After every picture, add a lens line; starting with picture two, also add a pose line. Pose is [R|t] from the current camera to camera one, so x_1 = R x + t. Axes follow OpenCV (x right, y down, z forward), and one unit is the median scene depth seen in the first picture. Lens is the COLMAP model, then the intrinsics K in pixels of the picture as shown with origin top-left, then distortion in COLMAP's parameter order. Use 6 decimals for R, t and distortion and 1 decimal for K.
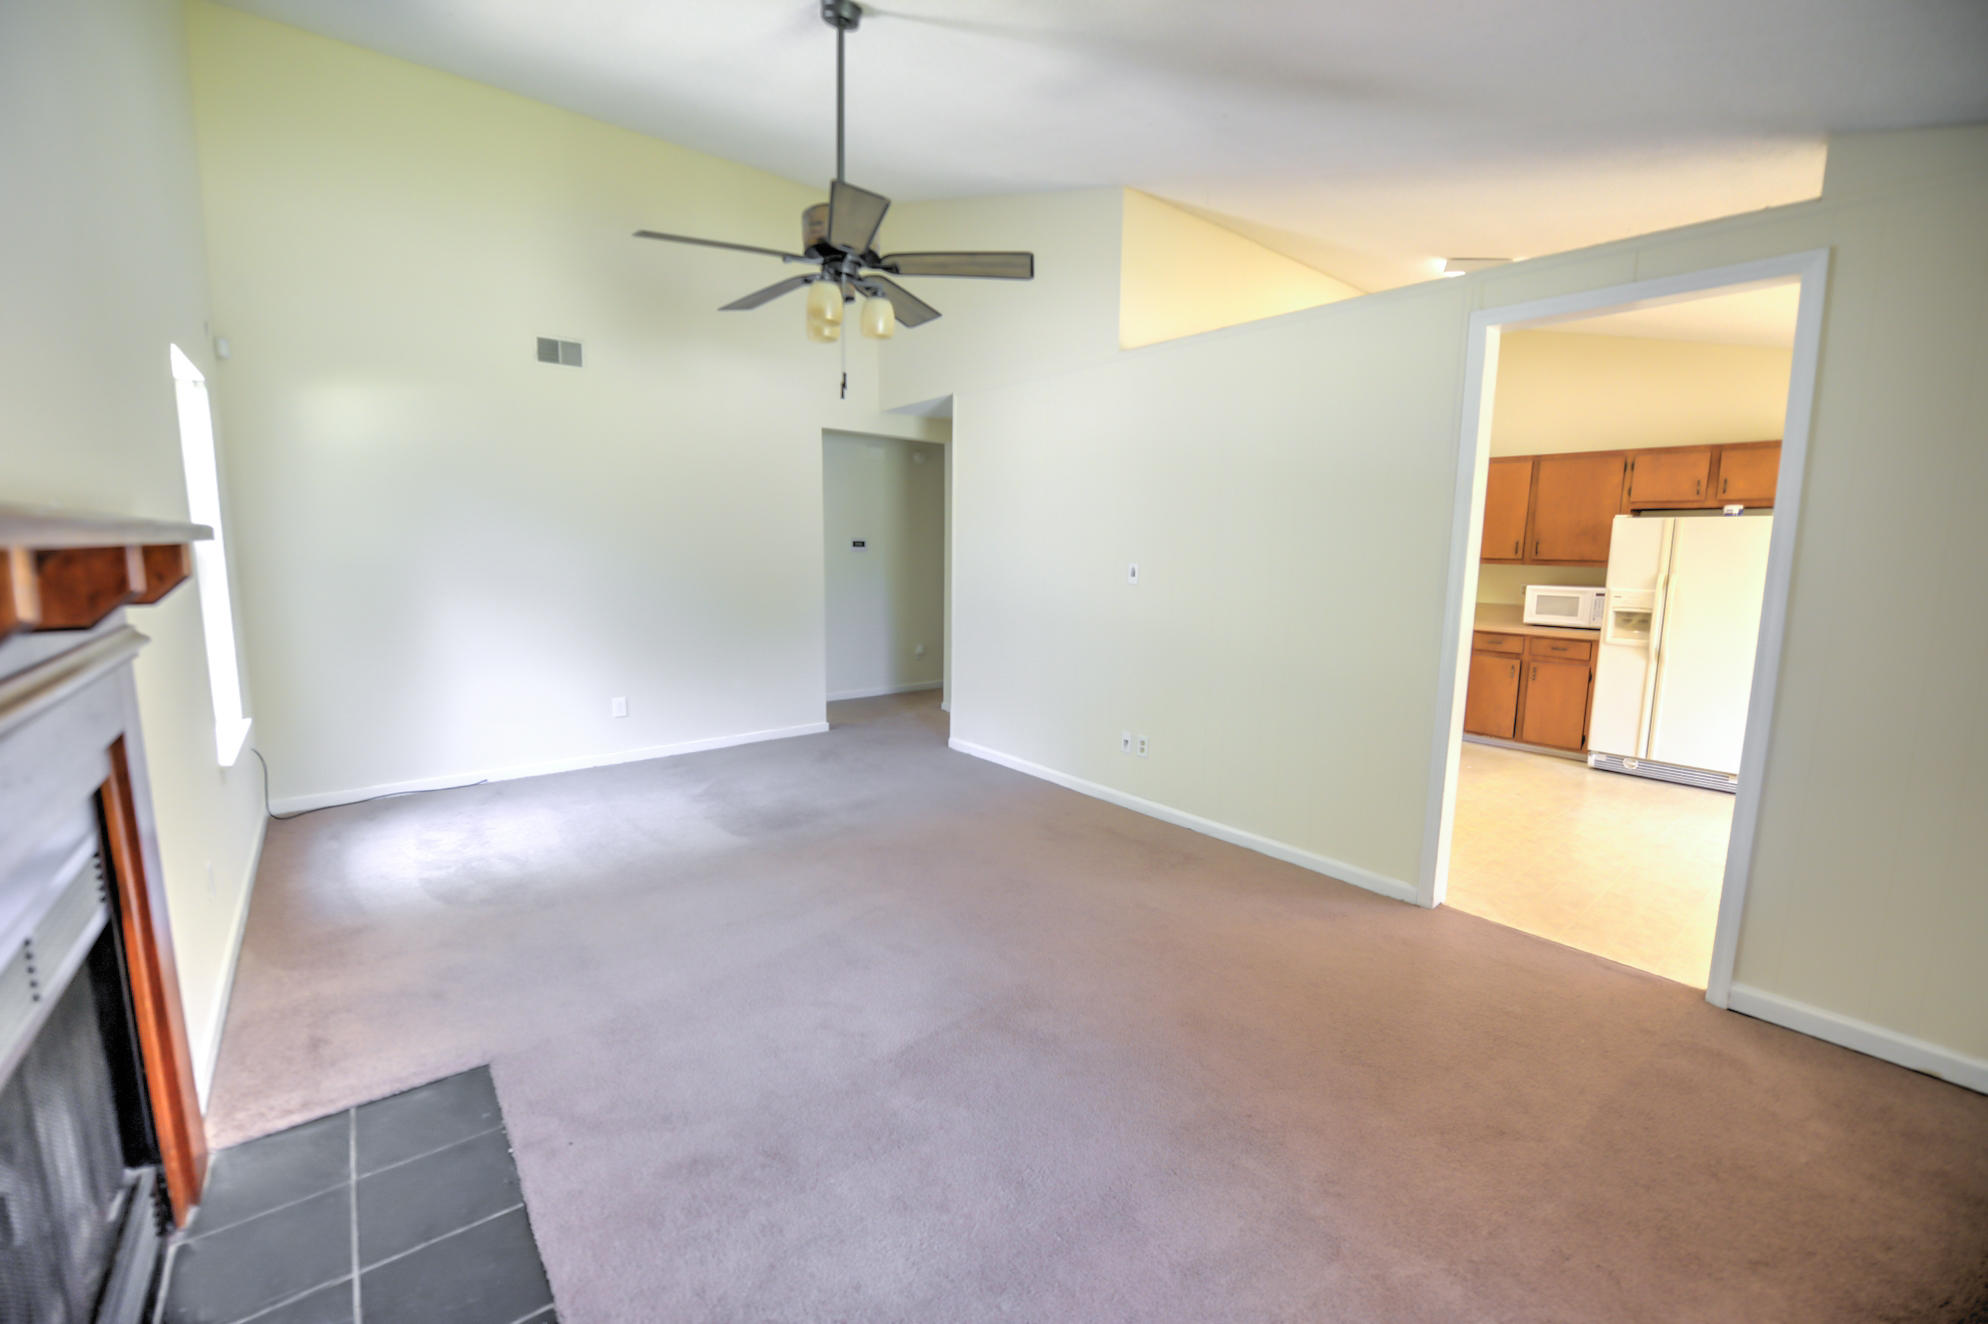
lens RADIAL K [[795.6, 0, 995.6], [0, 795.6, 654.0], [0, 0, 1]] dist [-0.014839, -0.000052]
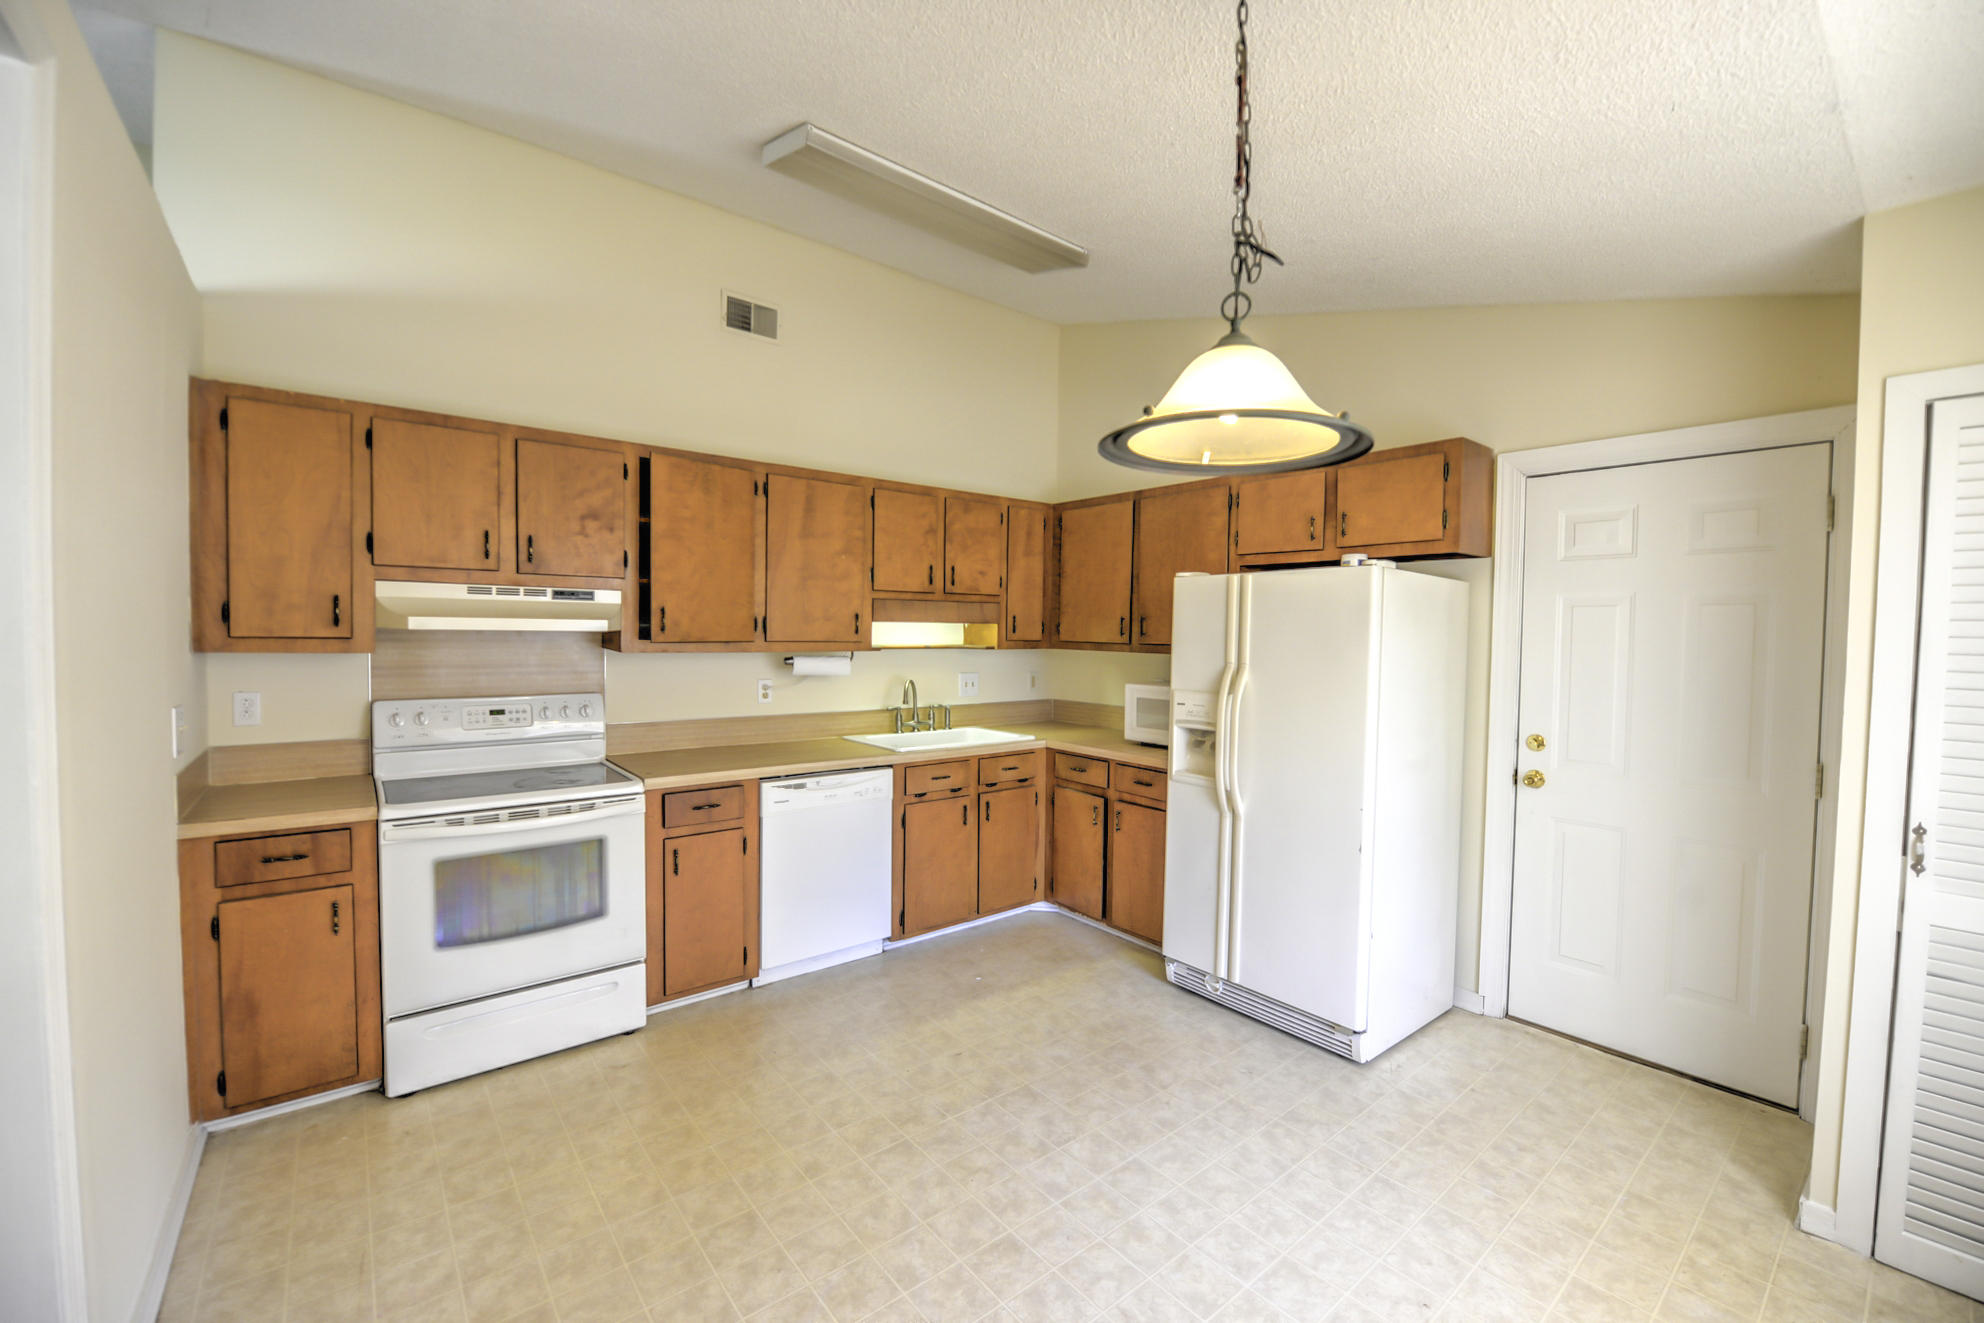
lens RADIAL K [[805.9, 0, 990.6], [0, 805.9, 657.6], [0, 0, 1]] dist [-0.017914, -0.000140]
pose [[0.999846, 0.005744, -0.016577, 0.619311], [-0.007497, 0.994154, -0.107711, -0.037525], [0.015861, 0.107819, 0.994044, 0.355583]]
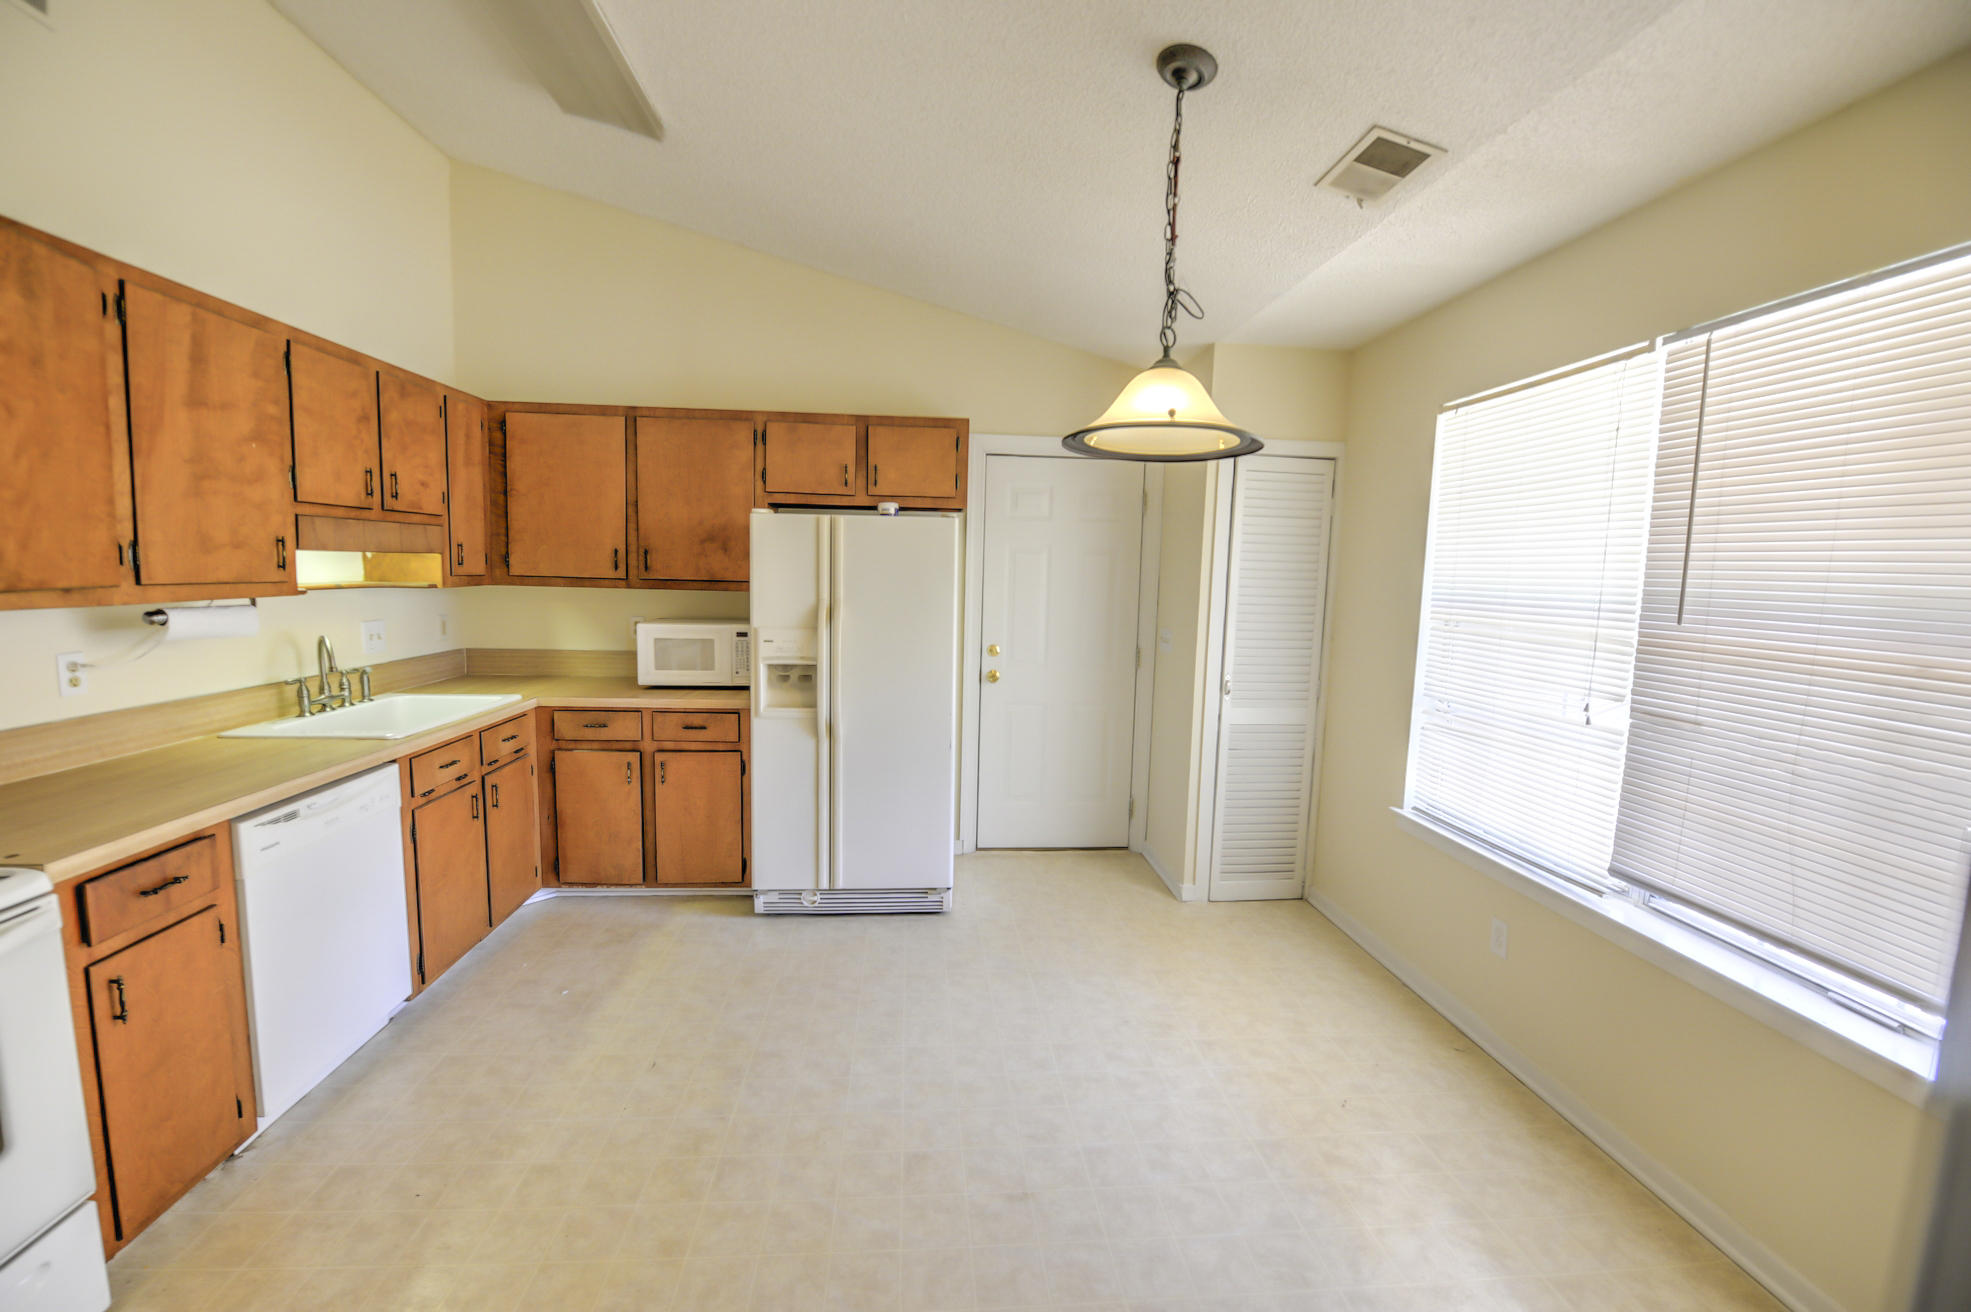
lens RADIAL K [[808.3, 0, 982.8], [0, 808.3, 652.3], [0, 0, 1]] dist [-0.017642, -0.000268]
pose [[0.573469, -0.077648, 0.815539, 0.352914], [0.095229, 0.995068, 0.027778, -0.061721], [-0.813673, 0.061733, 0.578035, 0.476014]]
